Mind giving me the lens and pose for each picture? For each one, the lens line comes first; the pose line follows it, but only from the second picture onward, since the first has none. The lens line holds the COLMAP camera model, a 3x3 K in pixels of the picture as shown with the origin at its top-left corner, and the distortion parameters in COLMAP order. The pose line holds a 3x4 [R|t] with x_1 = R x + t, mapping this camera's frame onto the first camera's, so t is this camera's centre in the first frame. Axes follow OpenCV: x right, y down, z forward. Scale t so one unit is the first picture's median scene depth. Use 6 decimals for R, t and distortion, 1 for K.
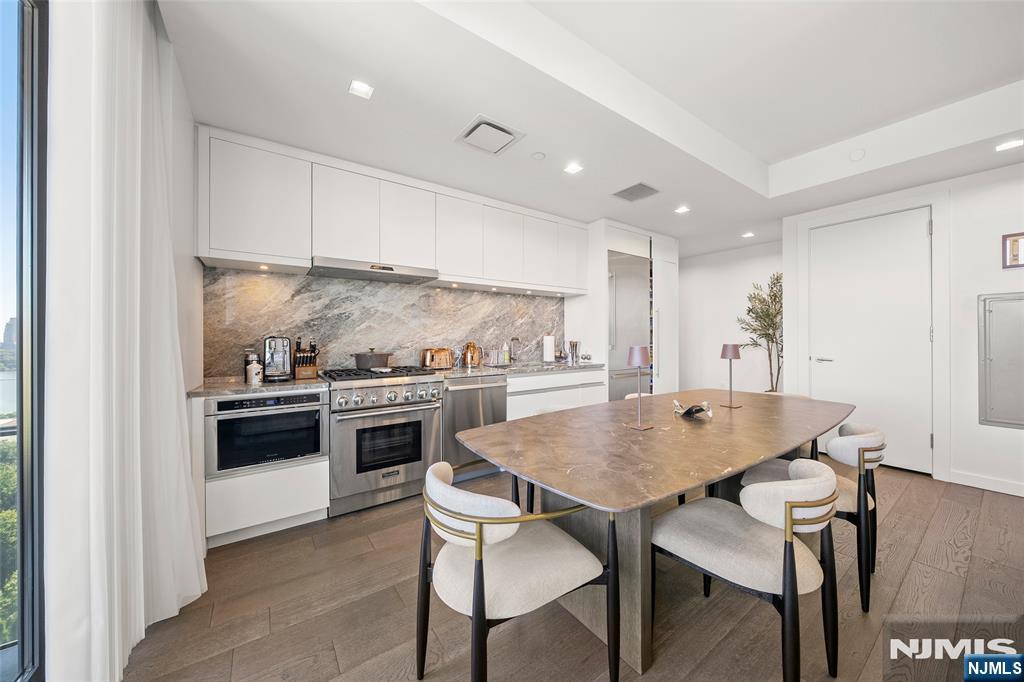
lens RADIAL K [[355.7, 0, 512.6], [0, 355.7, 338.1], [0, 0, 1]] dist [0.001234, 0.000094]
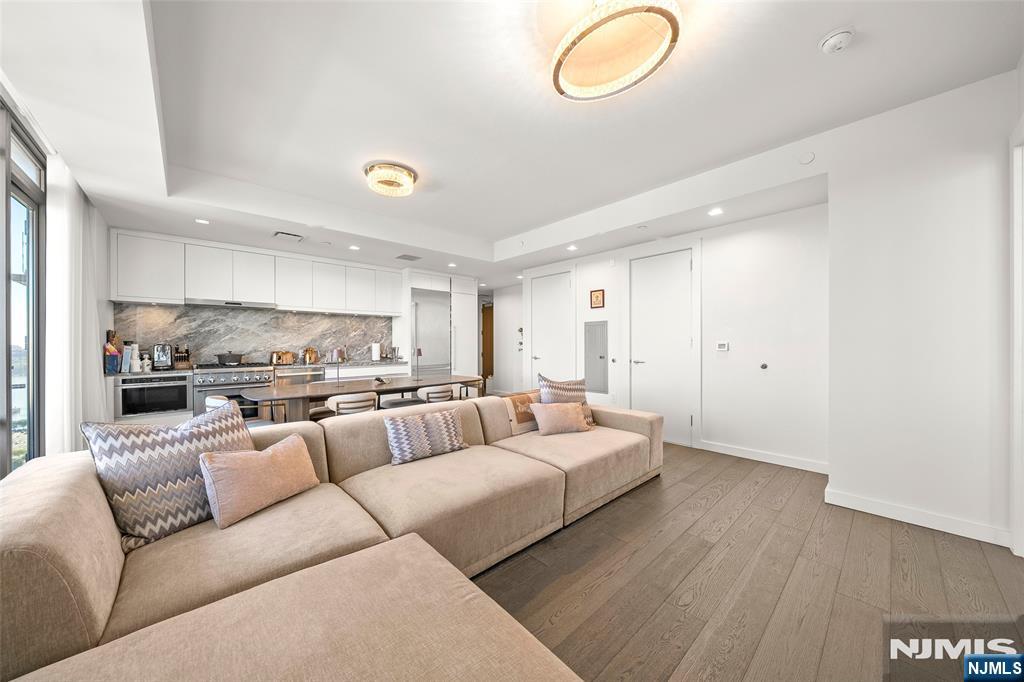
lens RADIAL K [[355.7, 0, 511.9], [0, 355.7, 345.0], [0, 0, 1]] dist [0.001234, 0.000094]
pose [[0.992577, -0.000077, 0.121617, 0.718085], [-0.000316, 0.999995, 0.003215, -0.006438], [-0.121617, -0.003229, 0.992572, -0.814726]]
